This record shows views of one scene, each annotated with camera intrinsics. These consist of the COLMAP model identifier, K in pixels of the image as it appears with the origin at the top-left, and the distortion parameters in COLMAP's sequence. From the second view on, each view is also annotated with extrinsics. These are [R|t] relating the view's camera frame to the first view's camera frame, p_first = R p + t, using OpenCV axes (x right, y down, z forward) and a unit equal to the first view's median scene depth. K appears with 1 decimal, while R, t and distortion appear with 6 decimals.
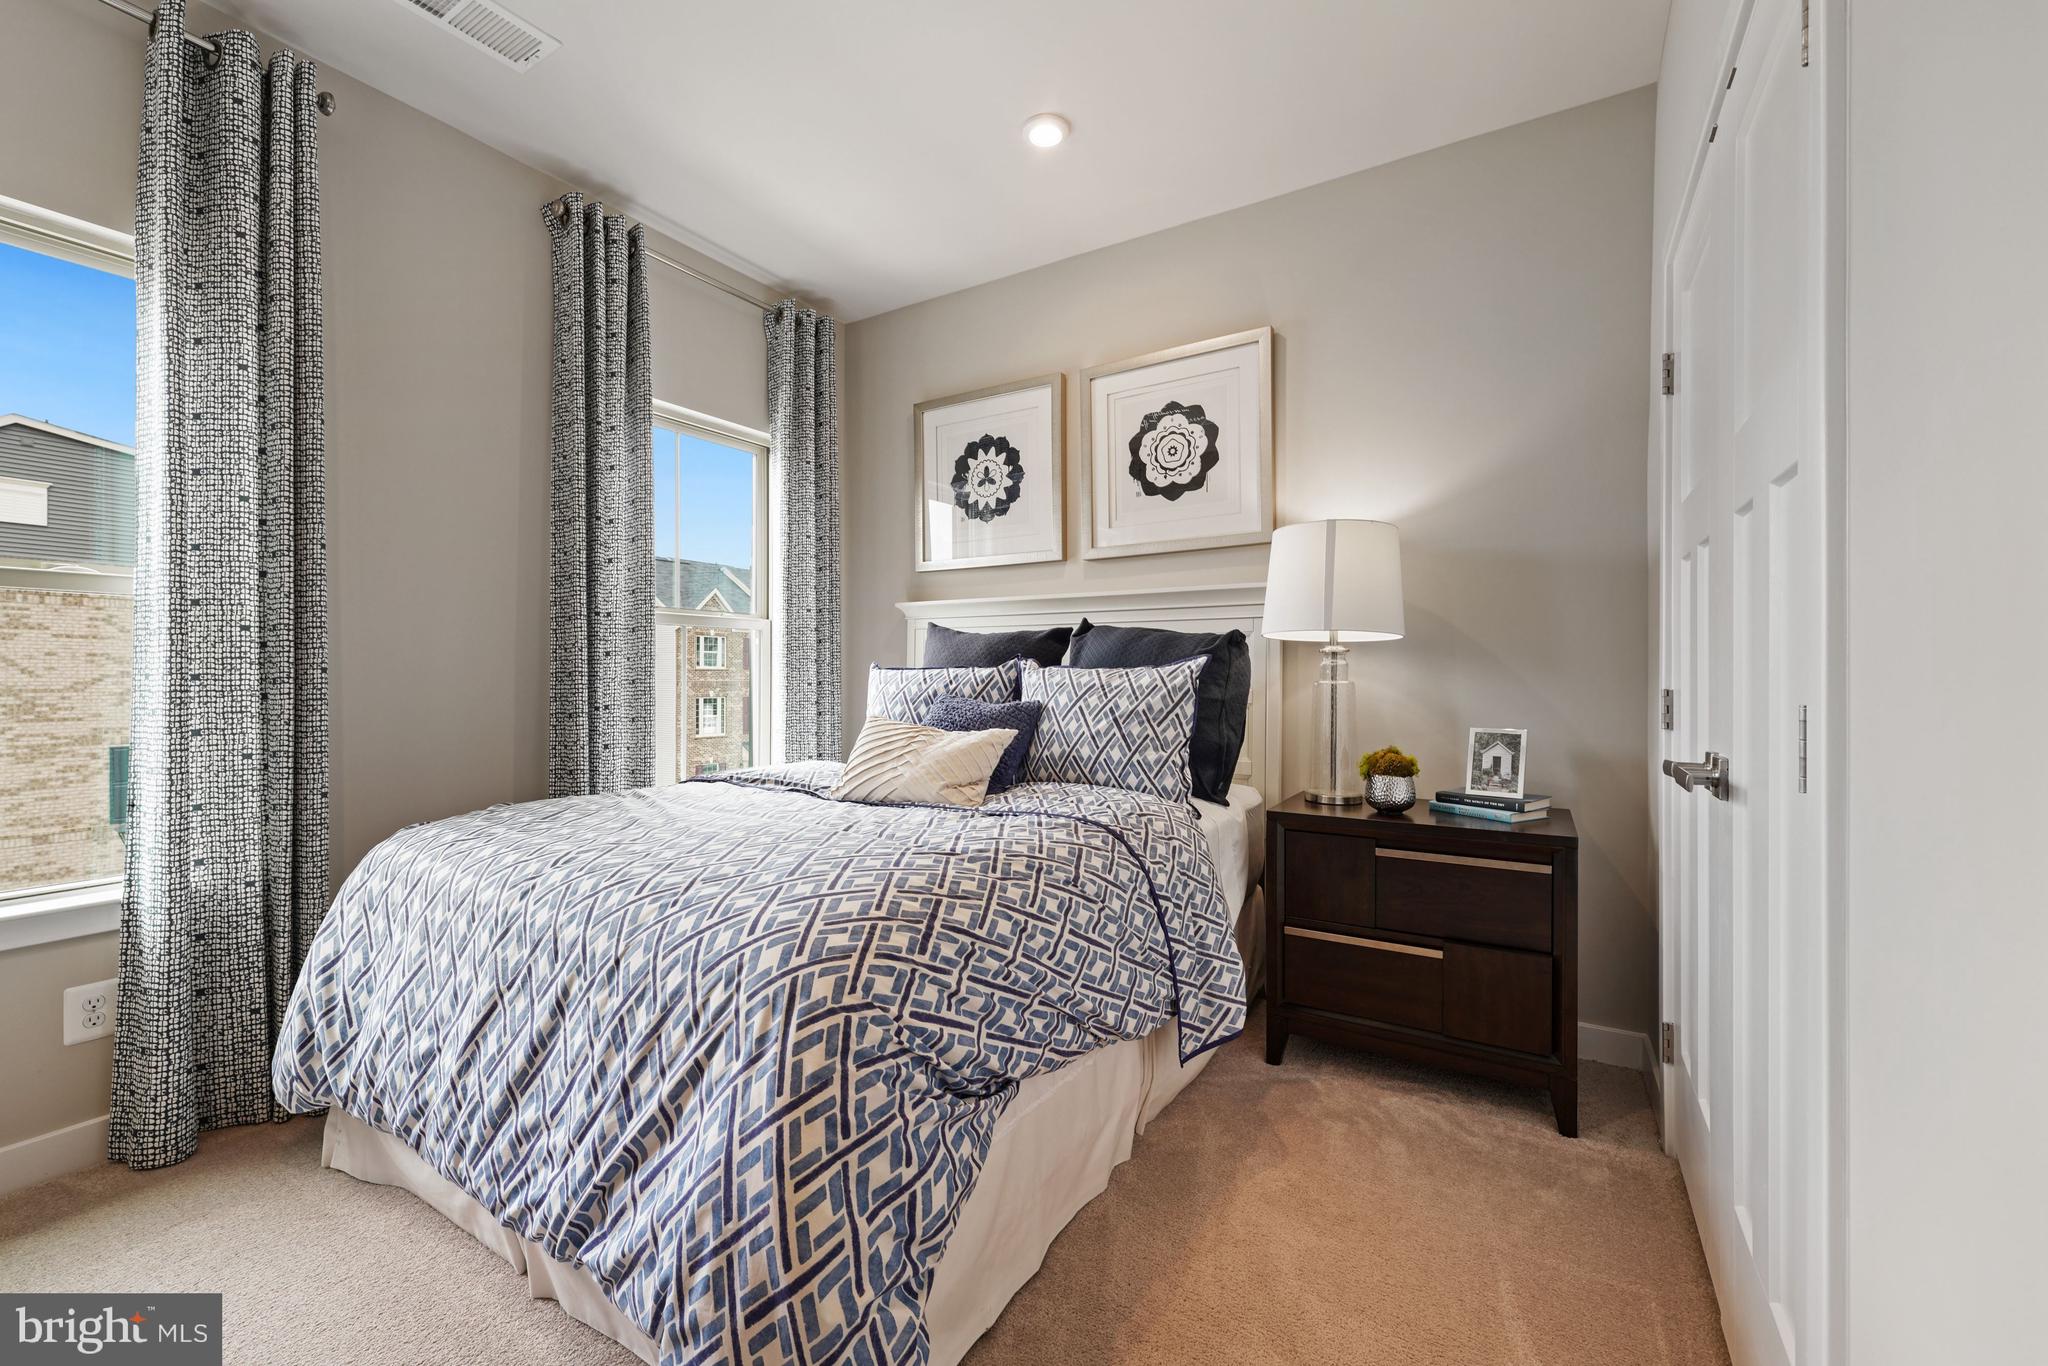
lens RADIAL K [[823.9, 0, 1022.8], [0, 823.9, 677.0], [0, 0, 1]] dist [0.001573, 0.001031]
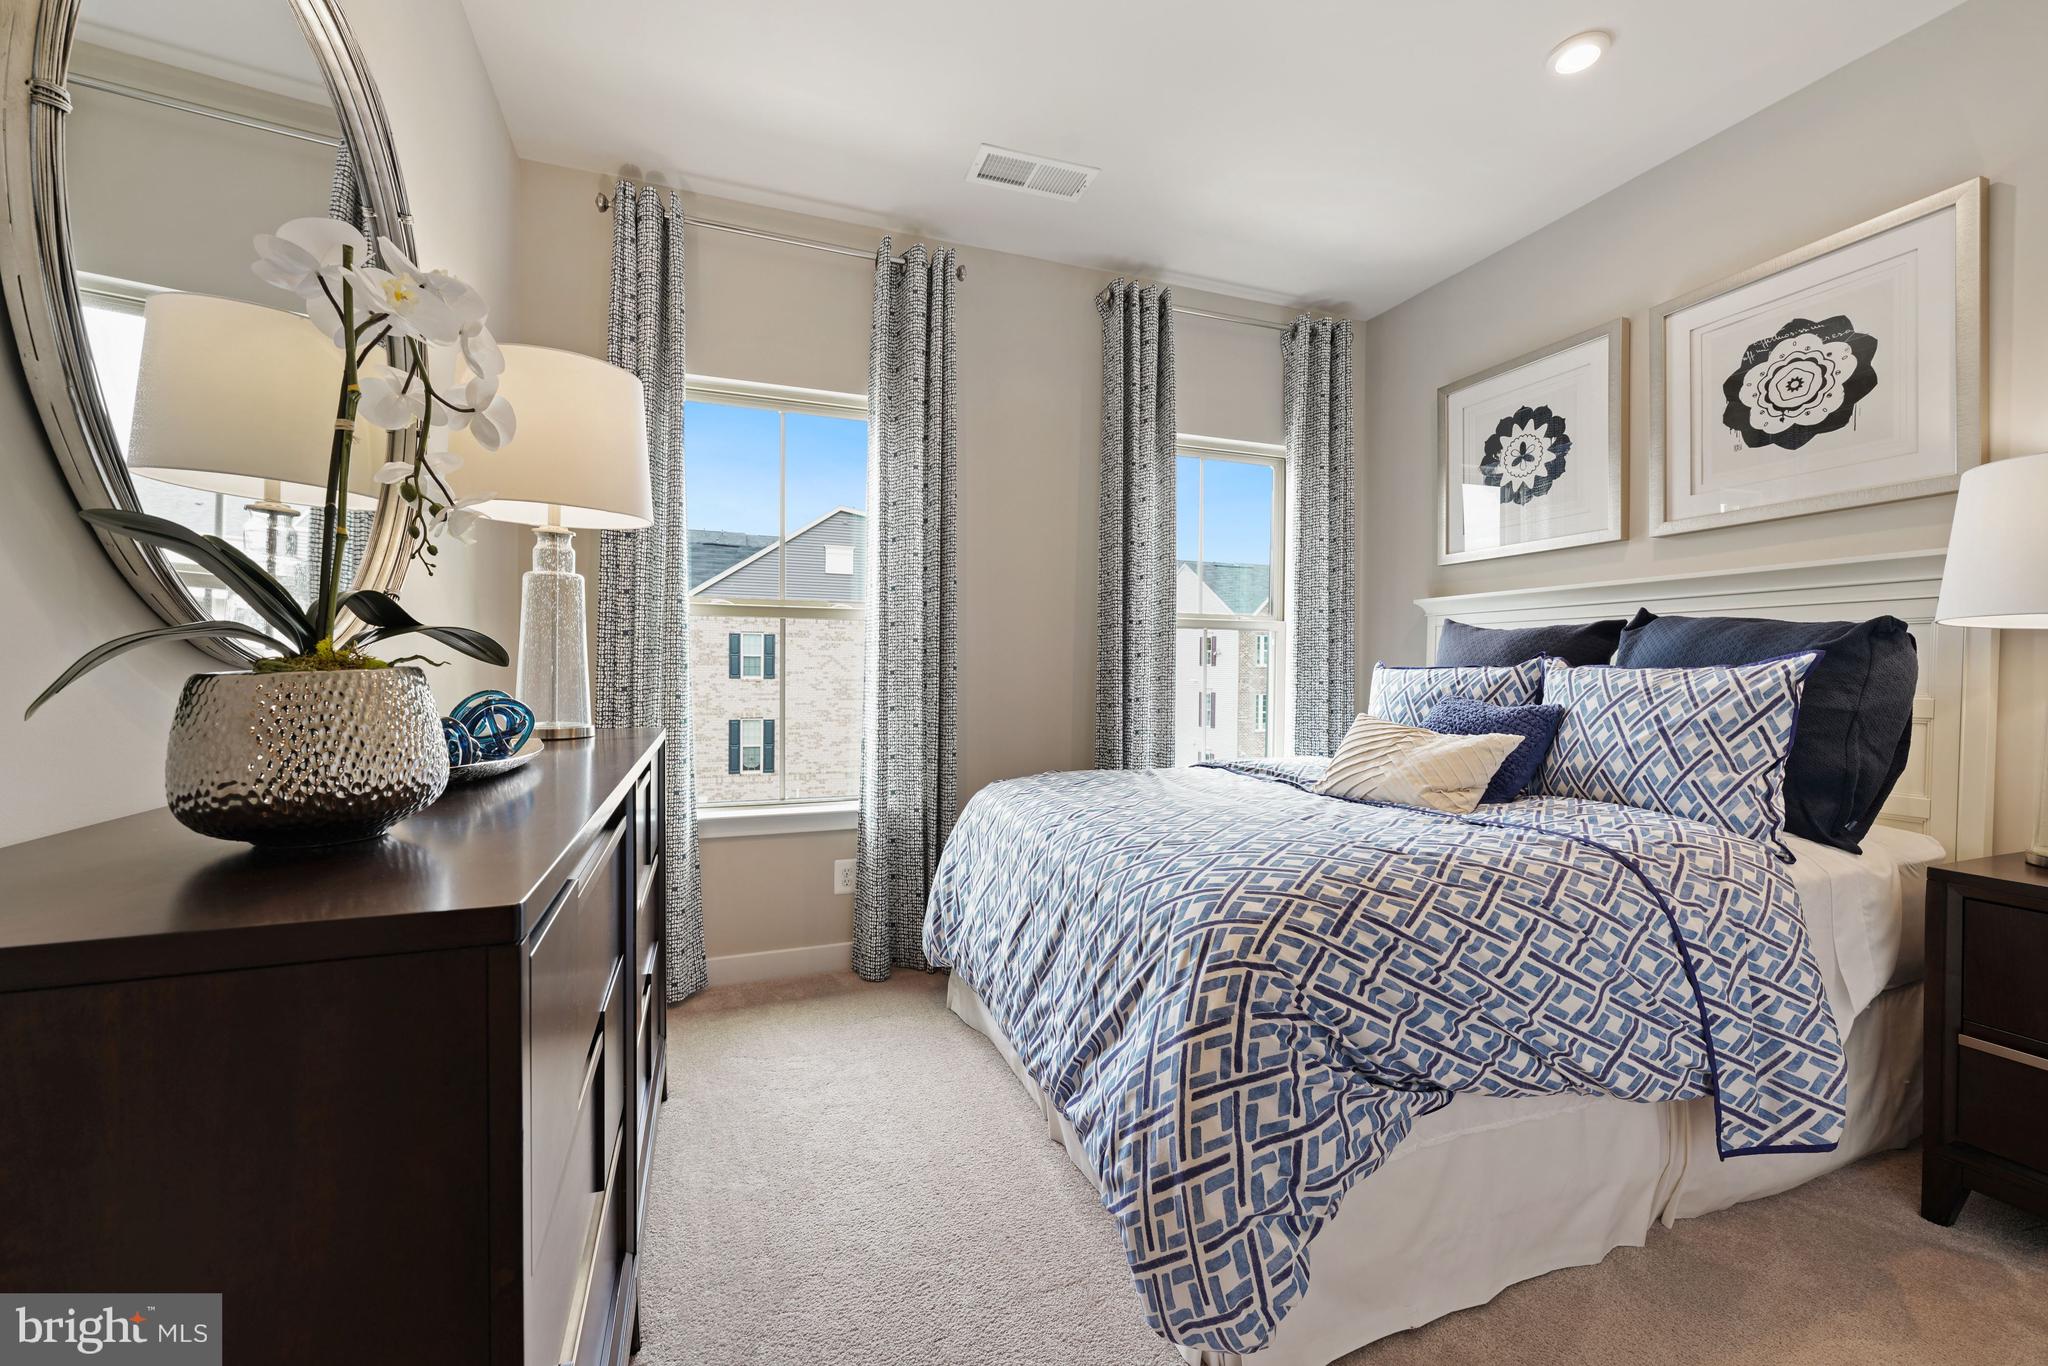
lens RADIAL K [[823.9, 0, 1039.0], [0, 823.9, 675.7], [0, 0, 1]] dist [0.001573, 0.001031]
pose [[0.793600, 0.008429, -0.608382, 0.145730], [-0.007939, 0.999962, 0.003499, -0.001336], [0.608389, 0.002053, 0.793637, -0.053370]]
